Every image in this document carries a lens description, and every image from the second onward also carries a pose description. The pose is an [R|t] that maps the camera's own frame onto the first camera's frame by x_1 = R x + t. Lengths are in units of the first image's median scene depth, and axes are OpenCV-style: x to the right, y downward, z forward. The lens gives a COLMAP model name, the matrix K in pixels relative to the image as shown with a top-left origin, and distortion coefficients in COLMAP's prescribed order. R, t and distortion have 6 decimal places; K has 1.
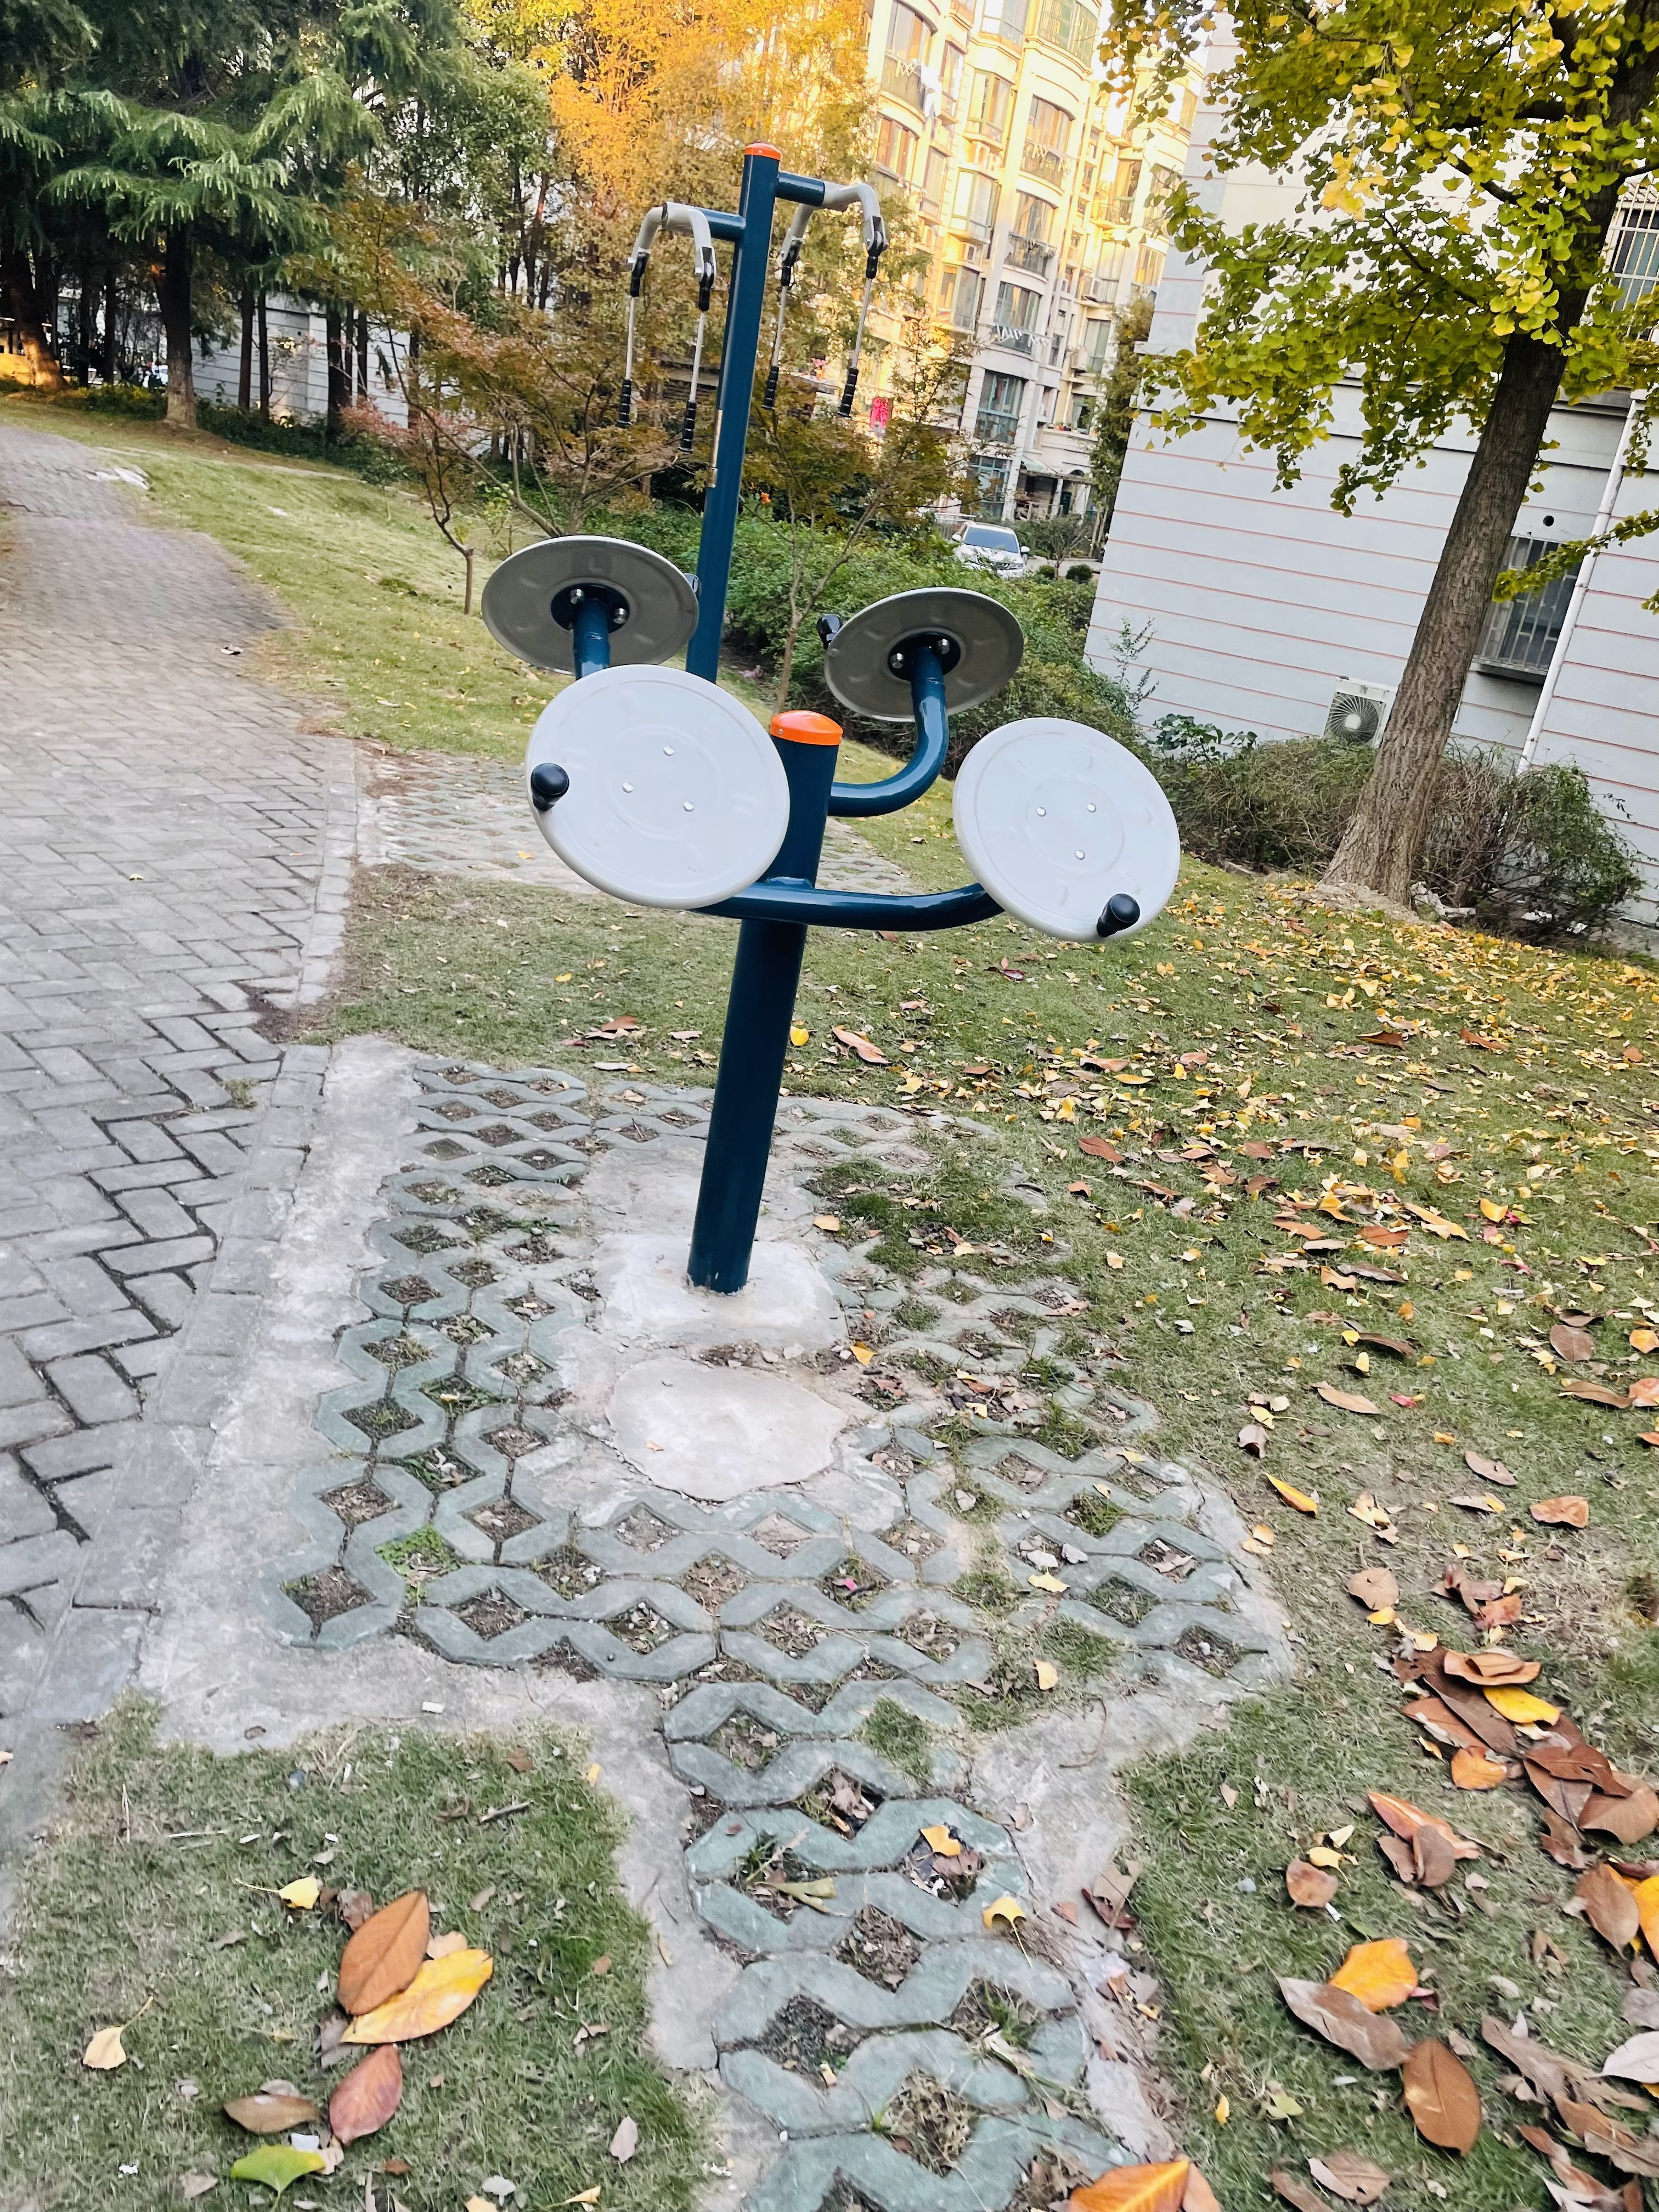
lens RADIAL K [[1579.0, 0, 842.8], [0, 1579.0, 1095.1], [0, 0, 1]] dist [0.080913, -0.101709]
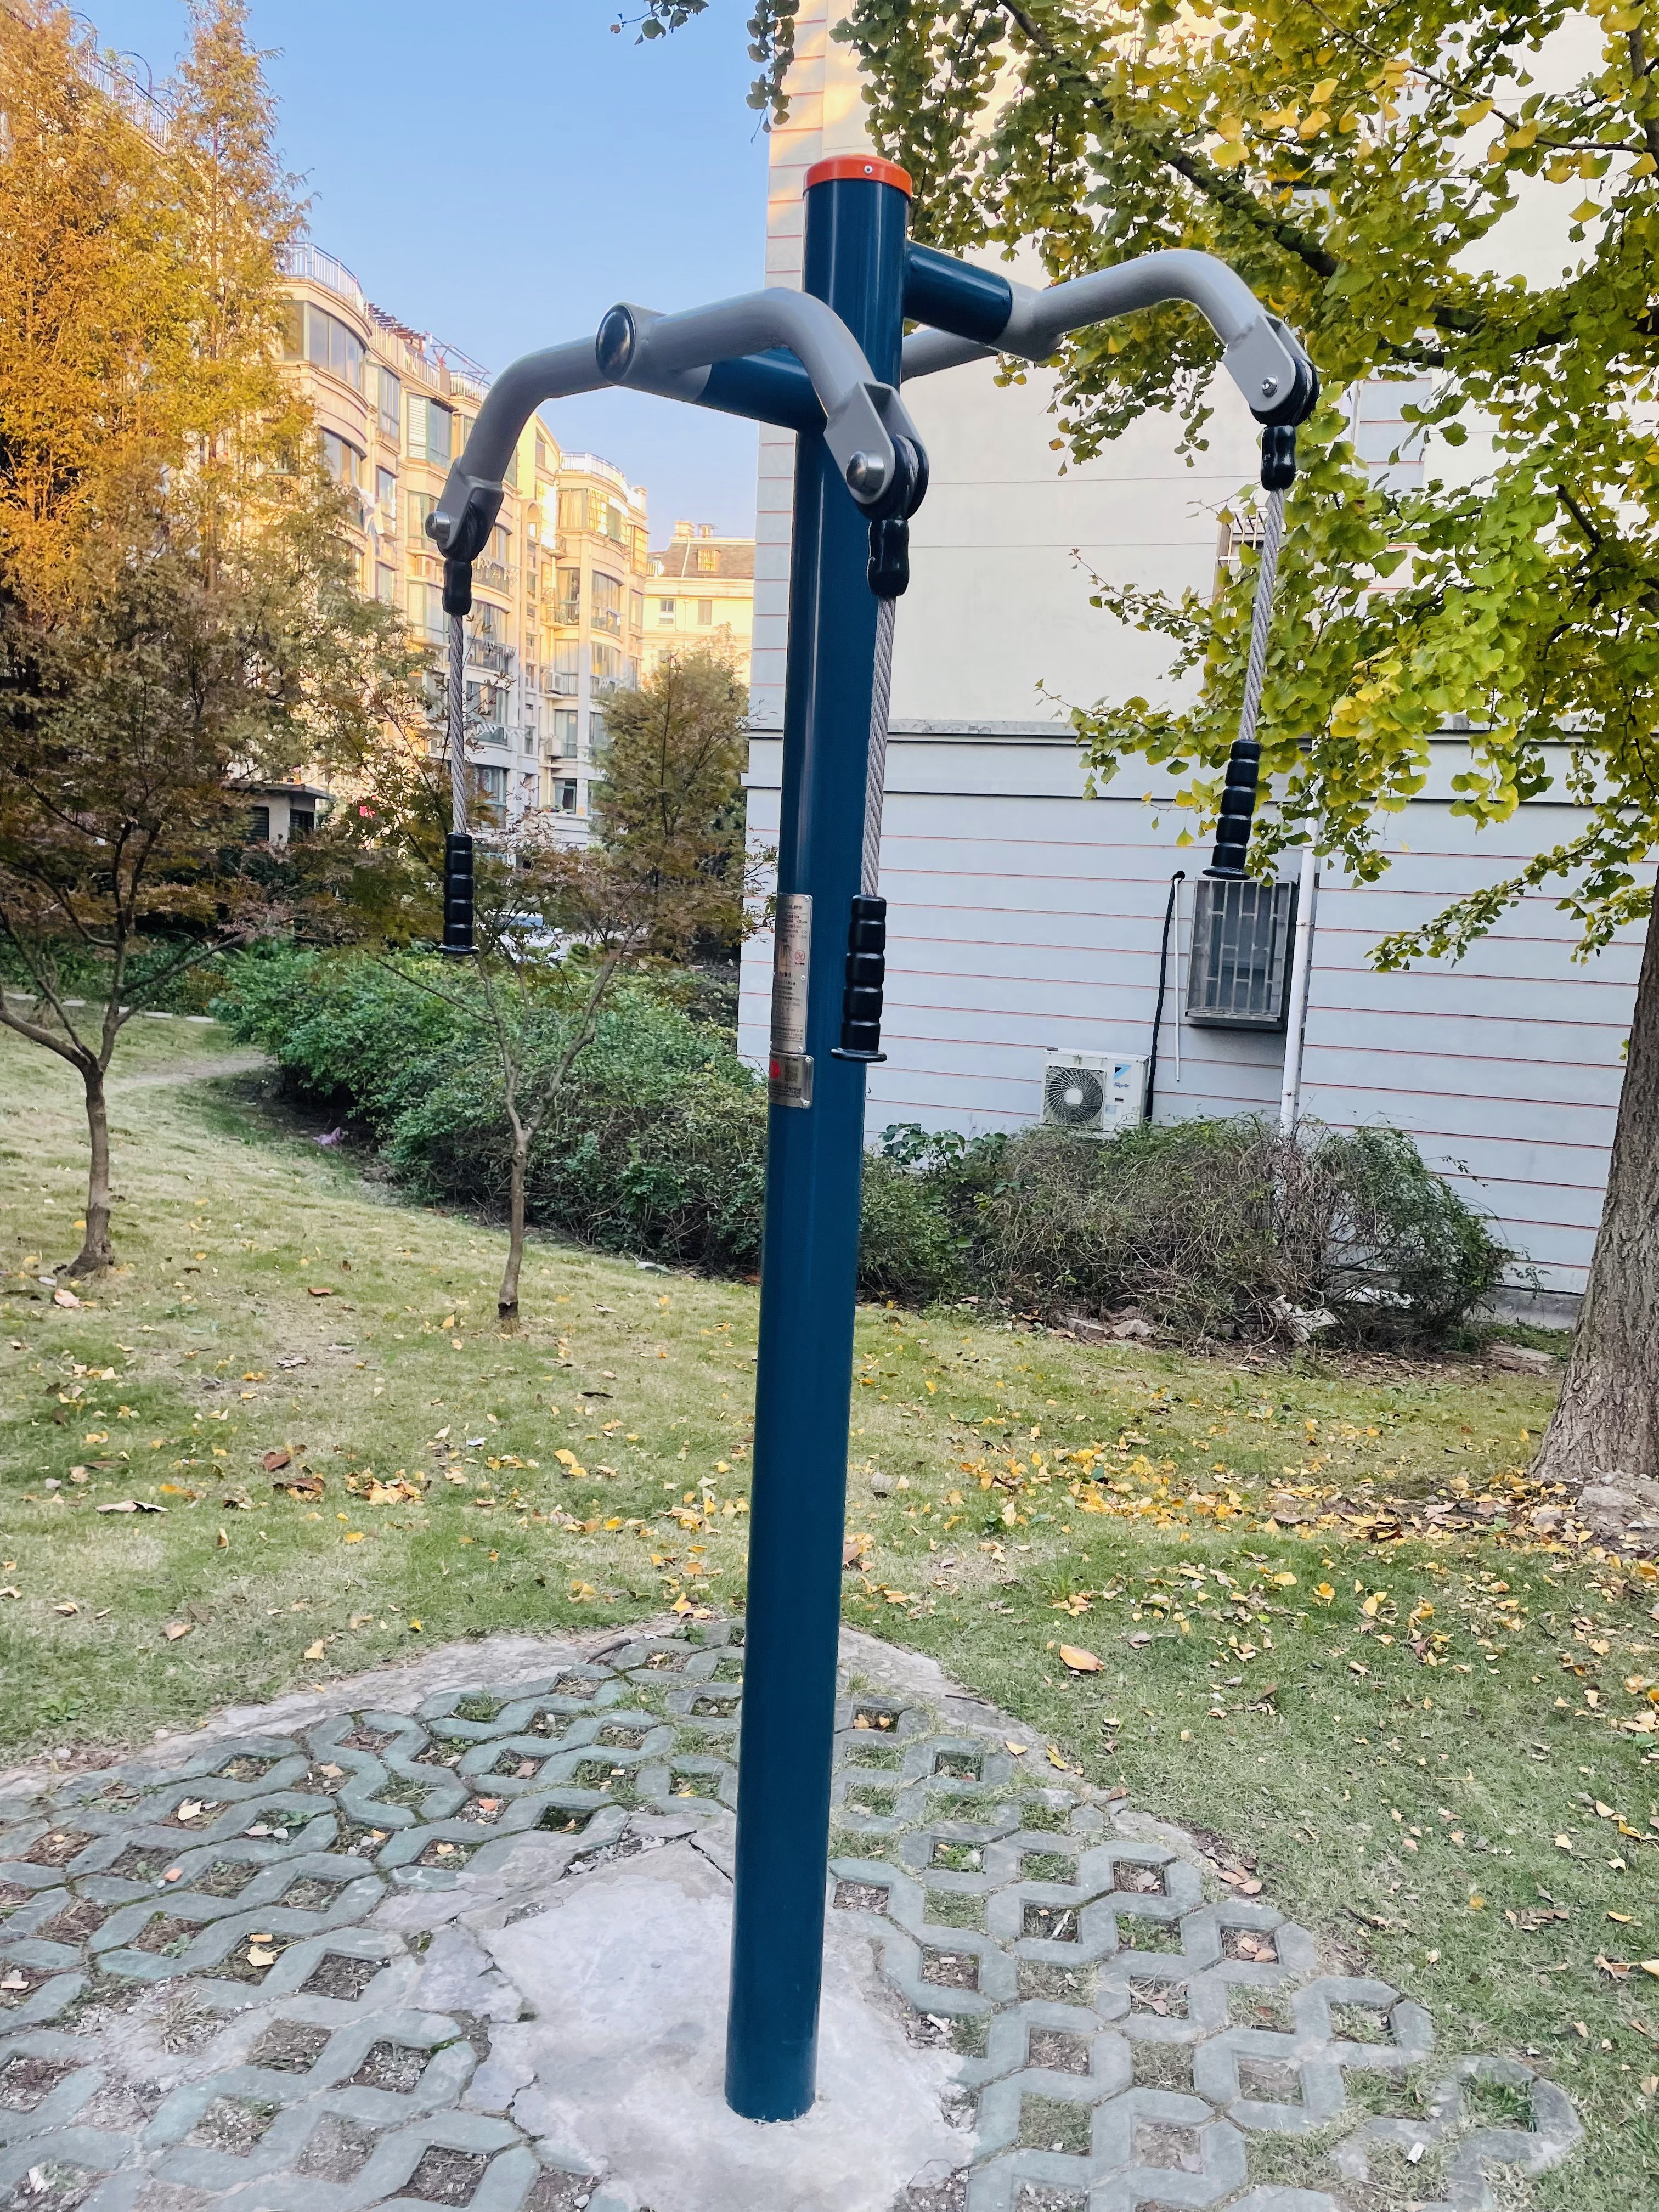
lens RADIAL K [[1579.0, 0, 842.8], [0, 1579.0, 1095.1], [0, 0, 1]] dist [0.080913, -0.101709]
pose [[0.943071, -0.146894, 0.298394, -0.057040], [0.206841, 0.961611, -0.180336, -0.105697], [-0.260449, 0.231790, 0.937251, 0.224879]]
